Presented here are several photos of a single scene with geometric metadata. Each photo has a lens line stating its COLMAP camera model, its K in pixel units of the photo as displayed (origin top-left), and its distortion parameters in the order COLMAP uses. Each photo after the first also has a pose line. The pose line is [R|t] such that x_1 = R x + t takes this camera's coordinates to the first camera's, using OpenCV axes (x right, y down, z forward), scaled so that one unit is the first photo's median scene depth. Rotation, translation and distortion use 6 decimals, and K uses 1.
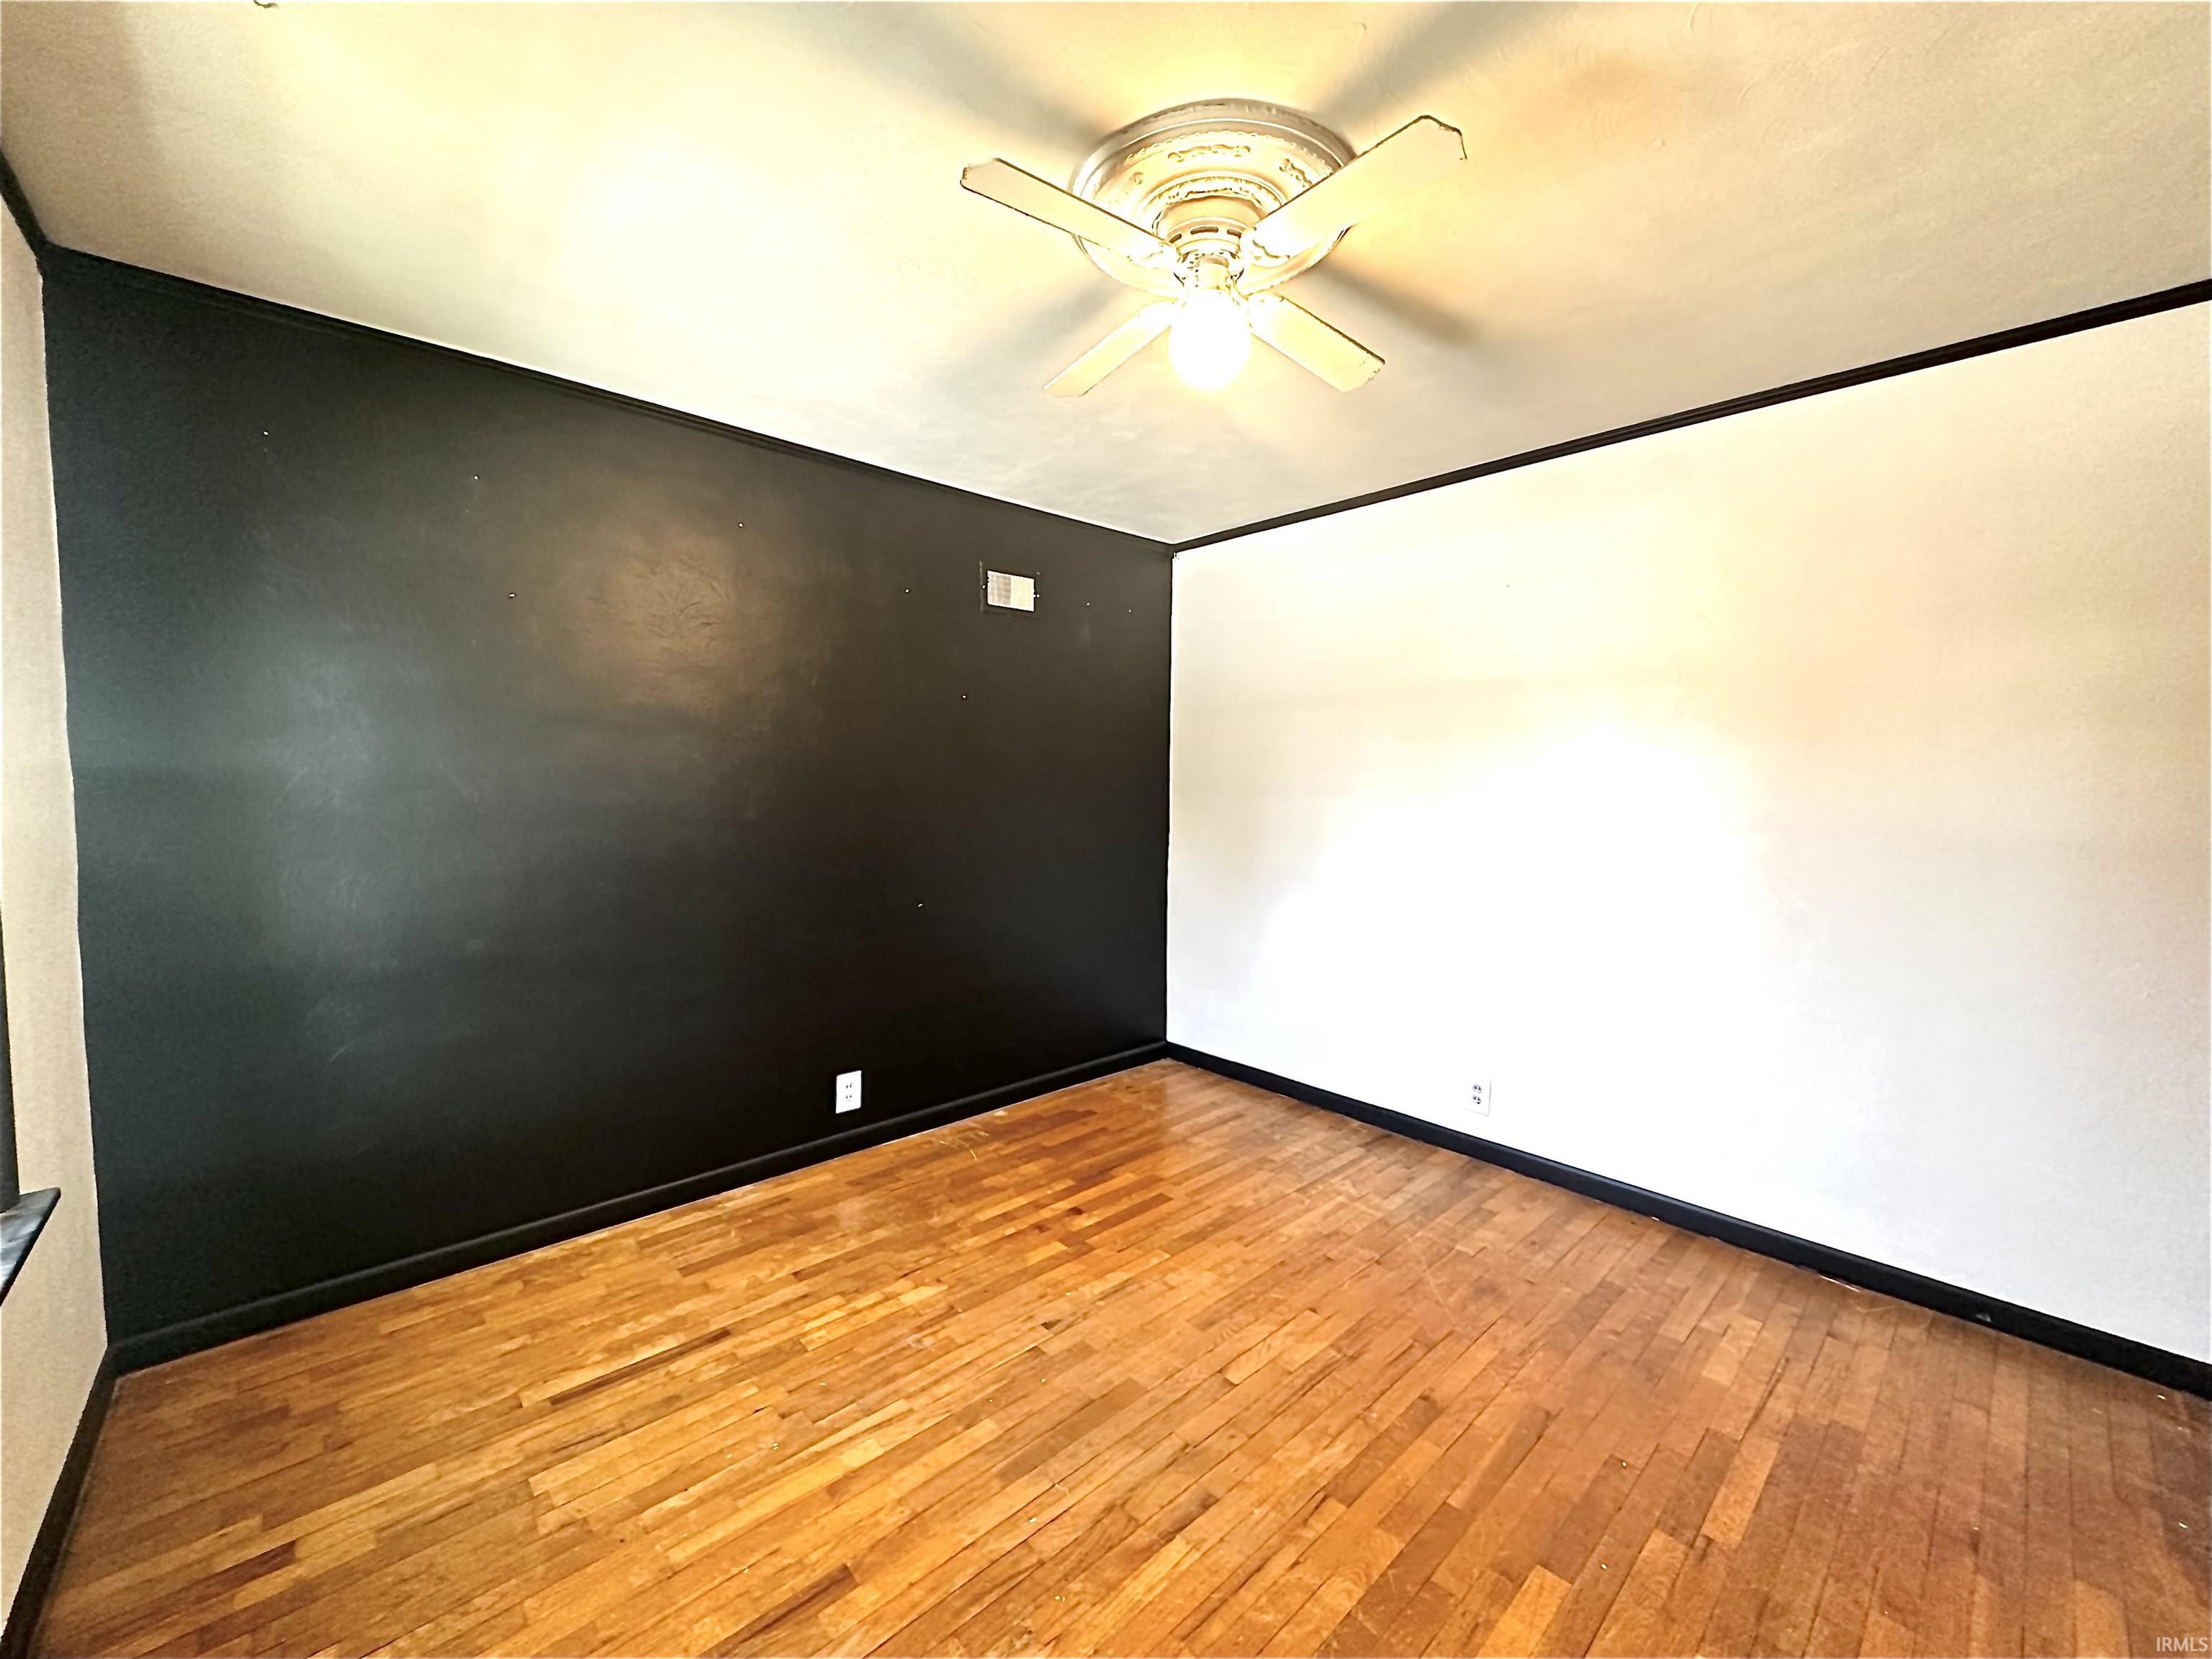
lens RADIAL K [[872.2, 0, 1108.4], [0, 872.2, 827.6], [0, 0, 1]] dist [-0.001779, 0.000222]
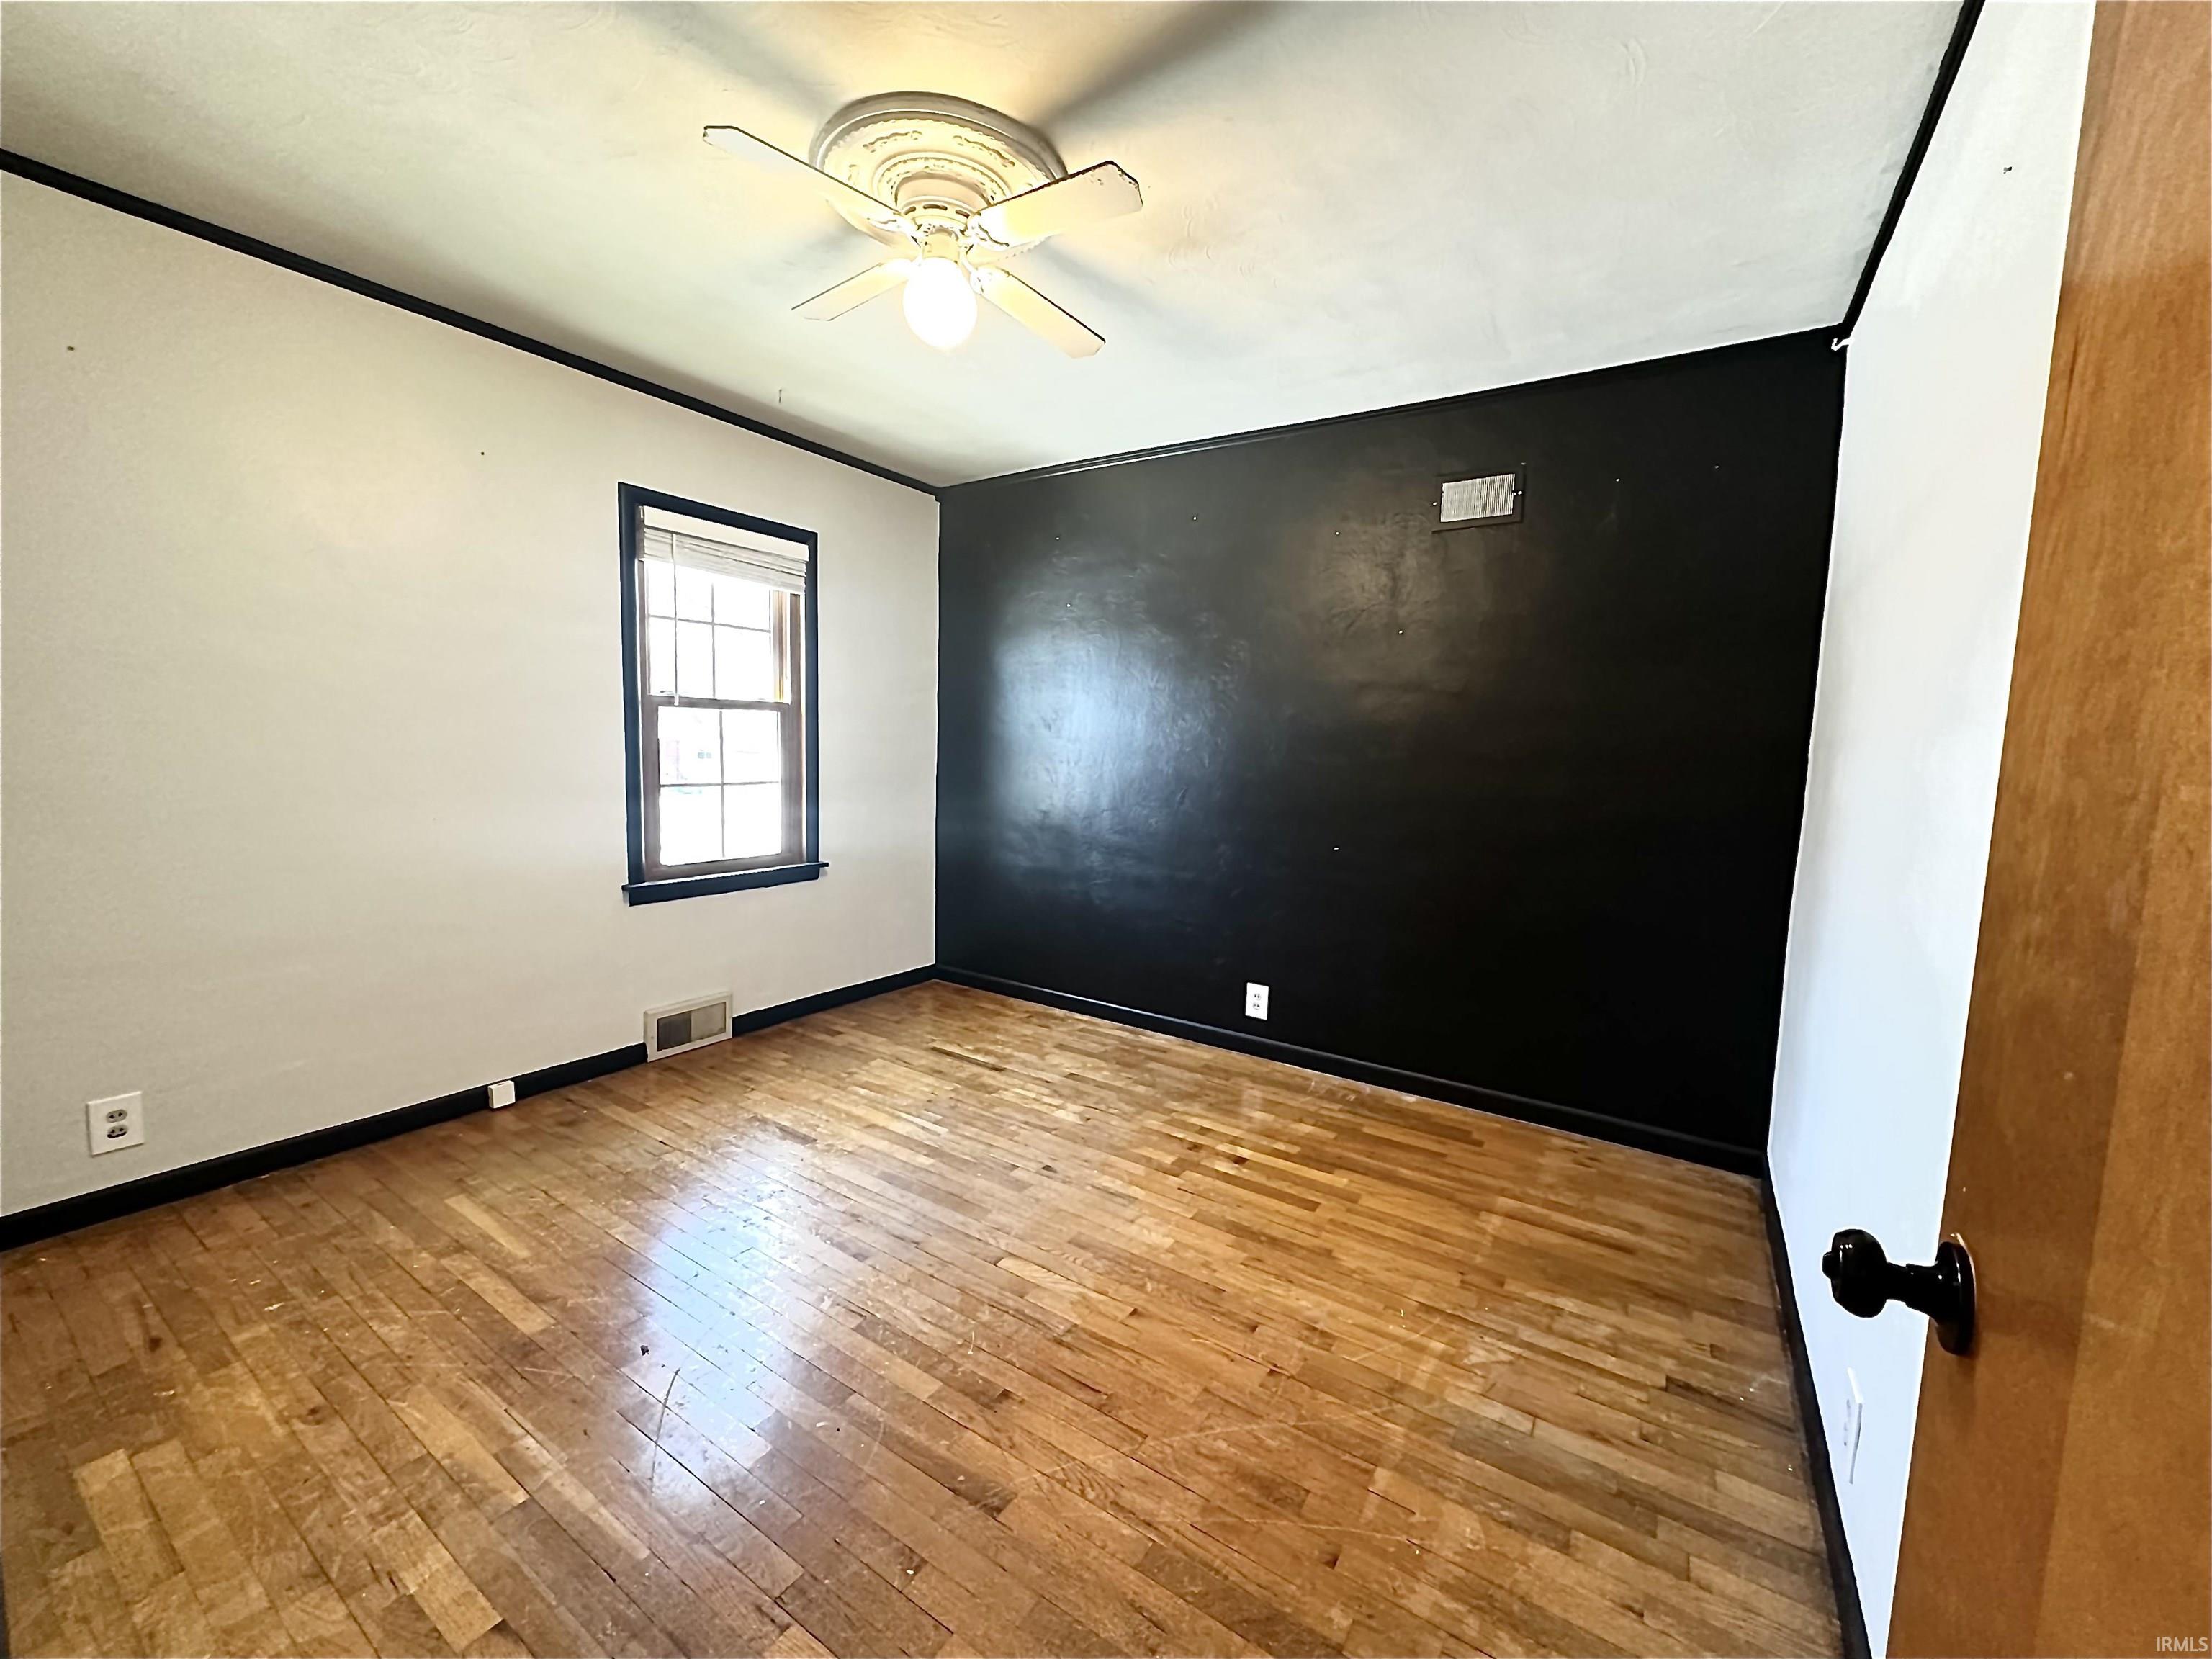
lens RADIAL K [[872.2, 0, 1108.5], [0, 872.2, 831.2], [0, 0, 1]] dist [-0.001779, 0.000222]
pose [[0.245505, 0.099571, -0.964268, 0.893260], [-0.085938, 0.993030, 0.080661, 0.013610], [0.965579, 0.063065, 0.252351, 0.644408]]
